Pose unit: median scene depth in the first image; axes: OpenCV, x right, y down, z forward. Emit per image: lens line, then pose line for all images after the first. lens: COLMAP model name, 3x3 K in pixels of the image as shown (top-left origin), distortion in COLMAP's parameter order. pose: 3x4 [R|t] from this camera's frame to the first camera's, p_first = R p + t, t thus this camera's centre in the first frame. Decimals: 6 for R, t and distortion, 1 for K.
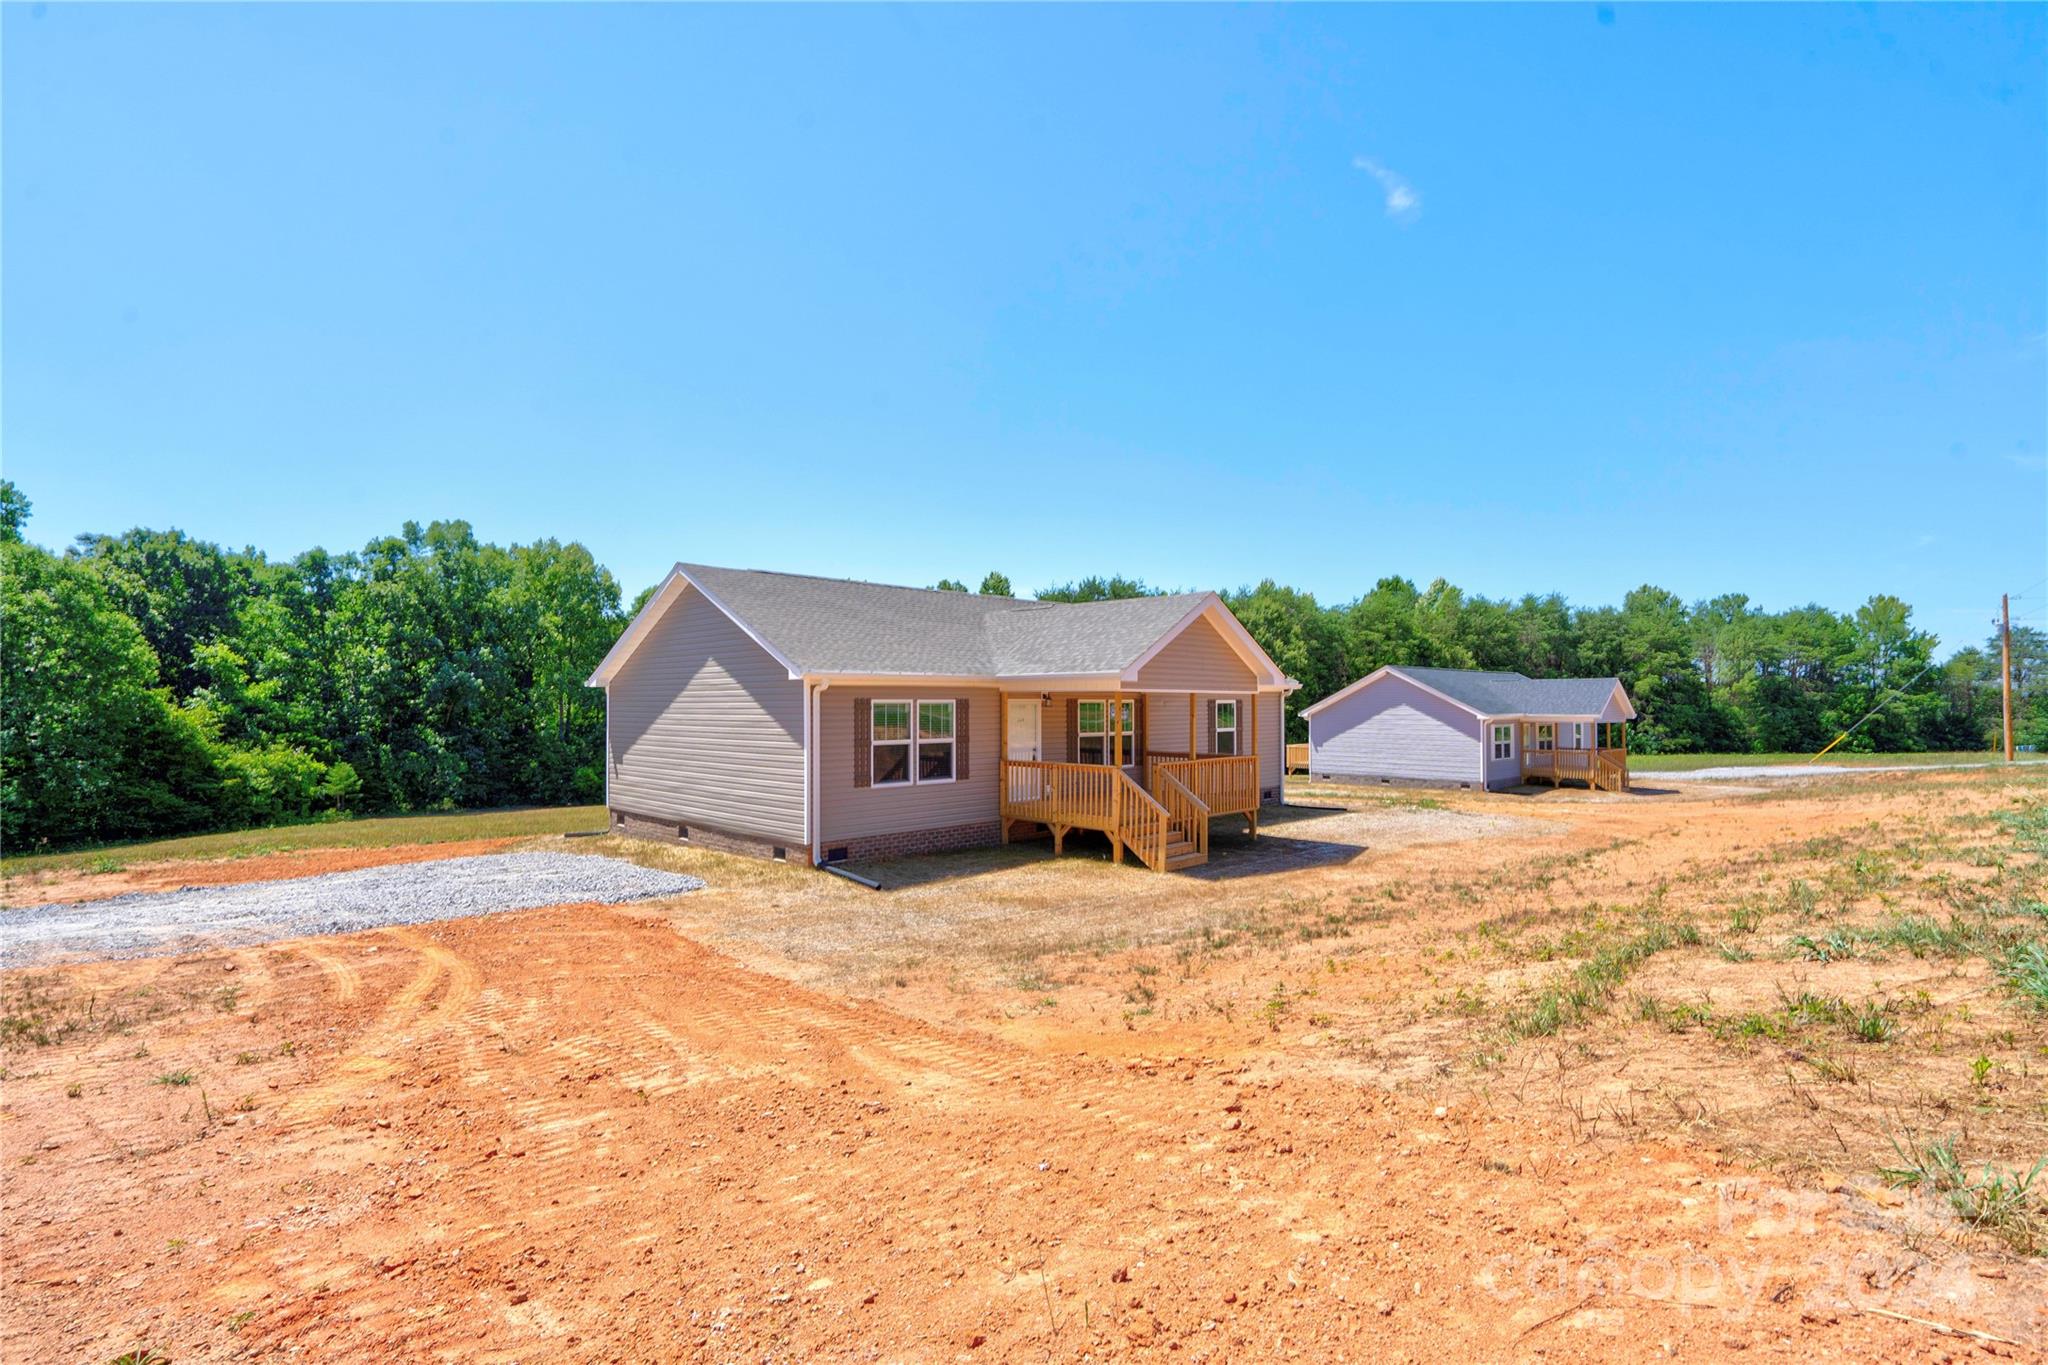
lens RADIAL K [[946.6, 0, 1005.7], [0, 946.6, 676.9], [0, 0, 1]] dist [0.015567, 0.001060]
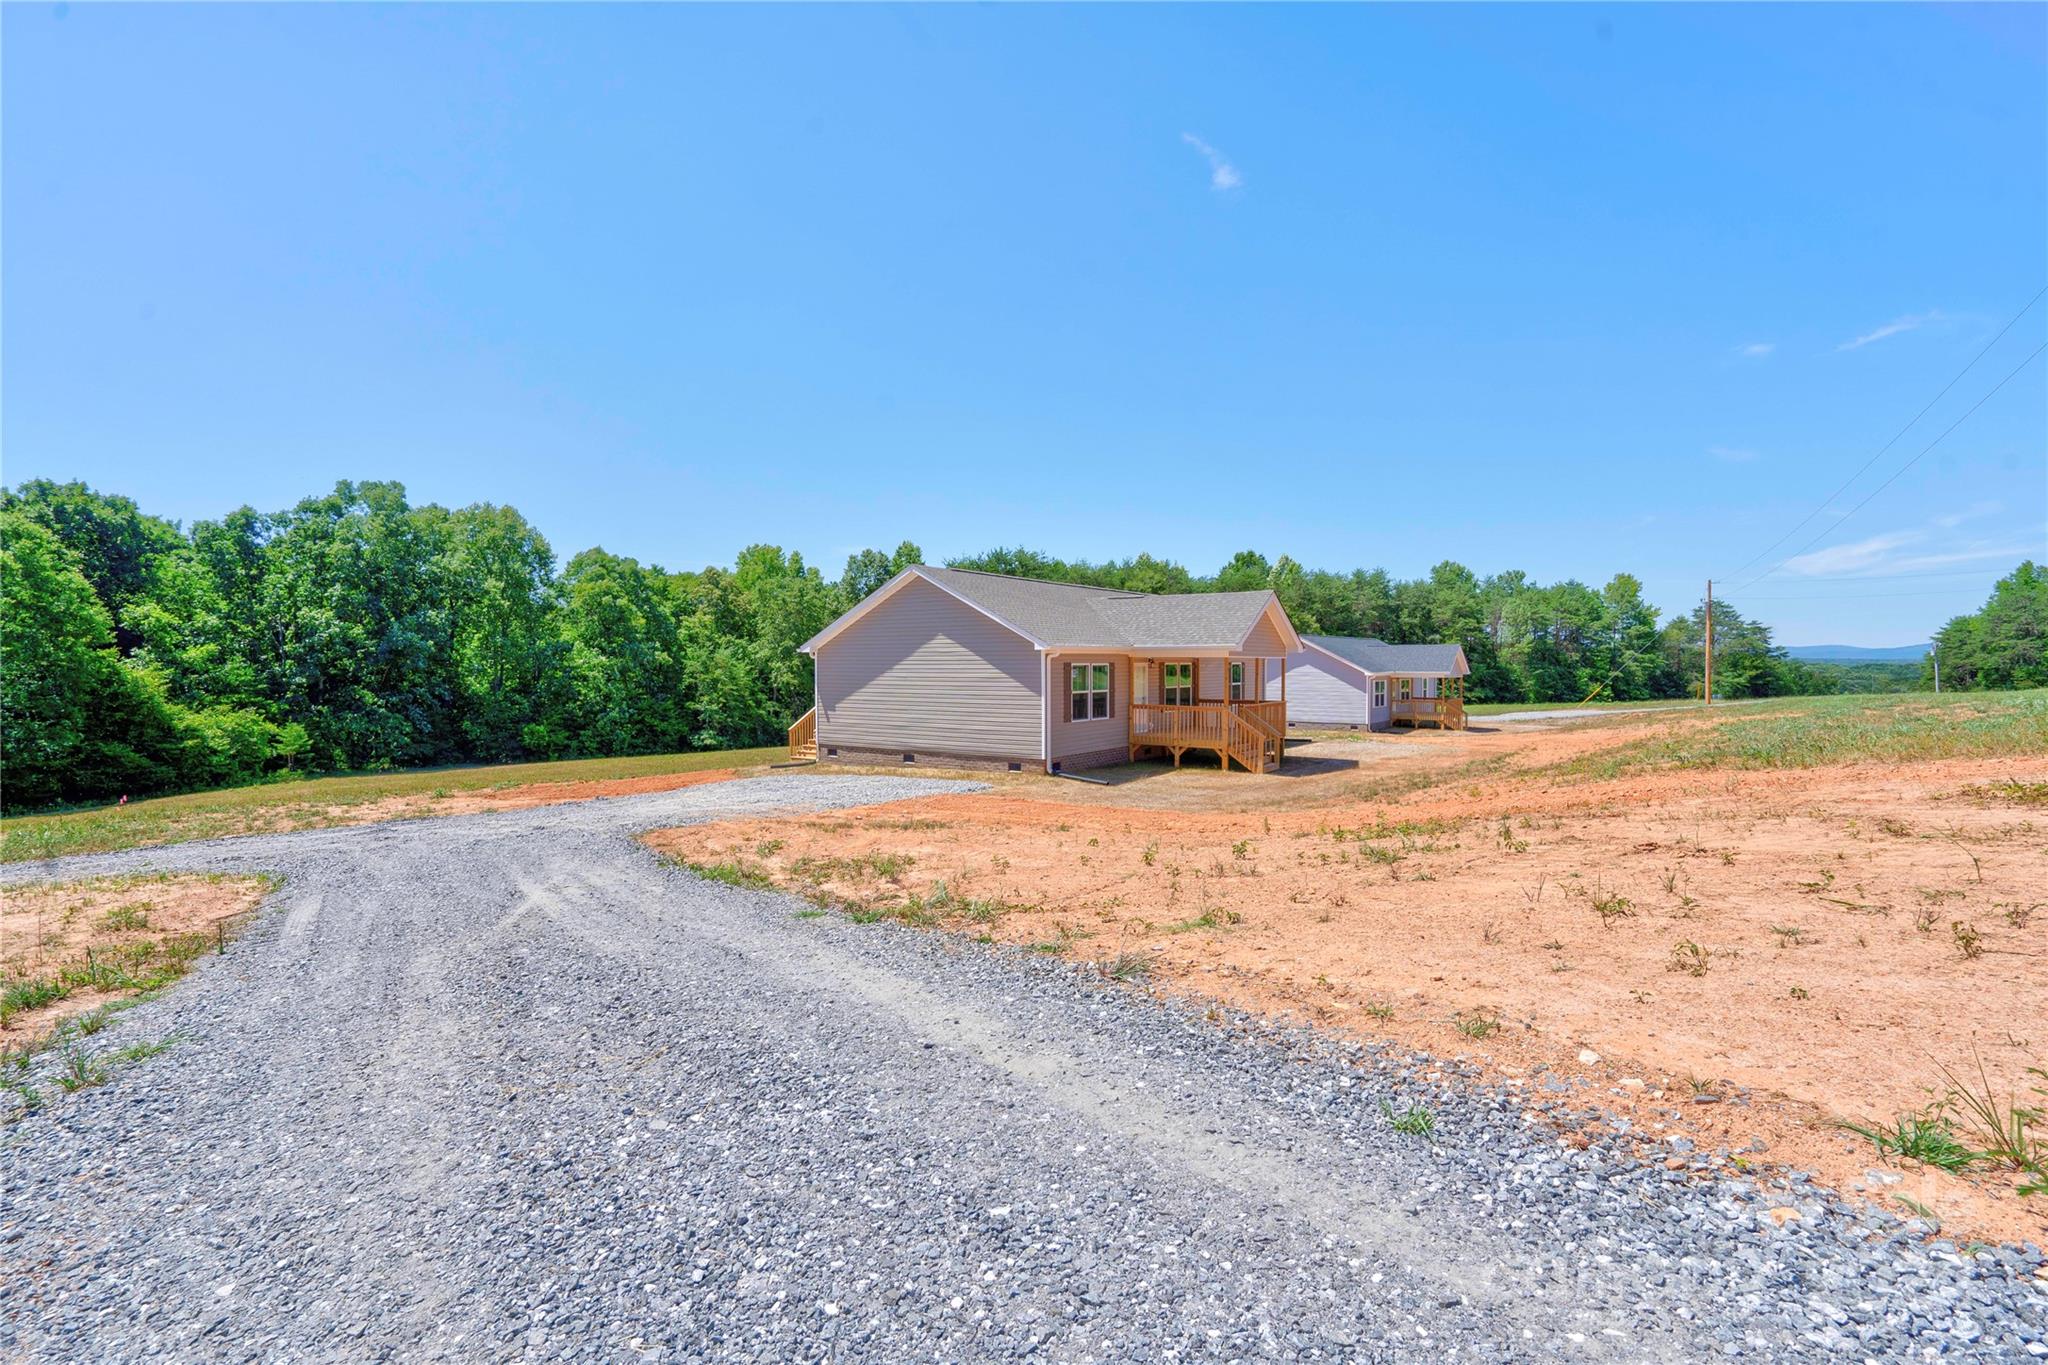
lens RADIAL K [[939.9, 0, 1001.8], [0, 939.9, 685.0], [0, 0, 1]] dist [0.018518, 0.001323]
pose [[0.985467, -0.005223, 0.169788, -0.126655], [-0.003555, 0.998674, 0.051356, -0.004284], [-0.169831, -0.051213, 0.984142, -0.108491]]
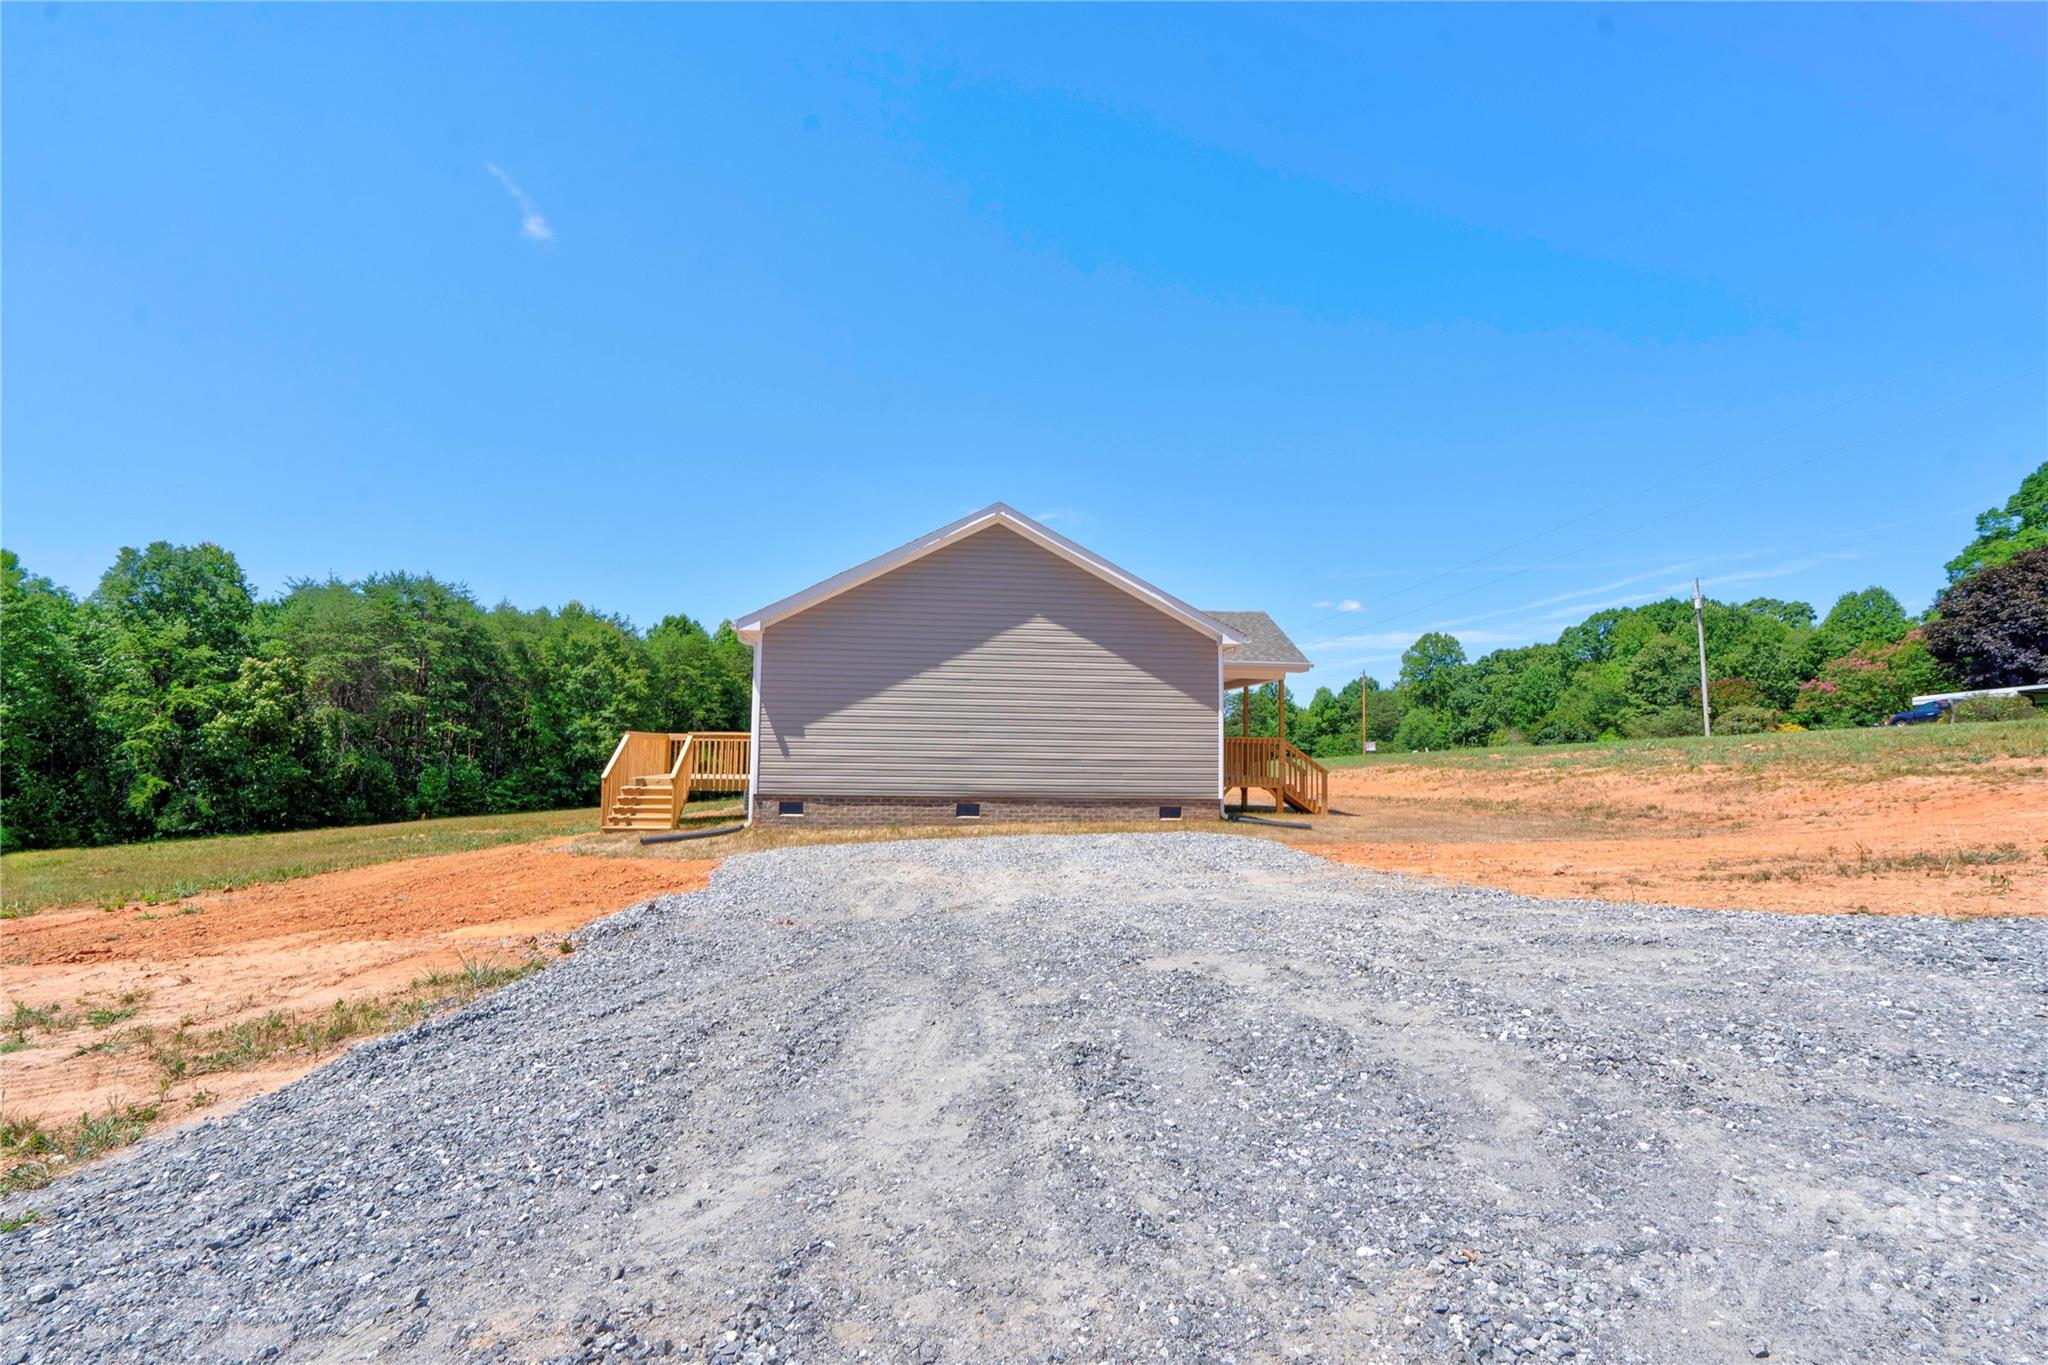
lens RADIAL K [[931.2, 0, 1021.3], [0, 931.2, 729.6], [0, 0, 1]] dist [0.016615, 0.000222]
pose [[0.625299, 0.029822, 0.779815, -0.281608], [-0.035972, 0.999309, -0.009371, 0.027916], [-0.779556, -0.022192, 0.625940, 0.124081]]
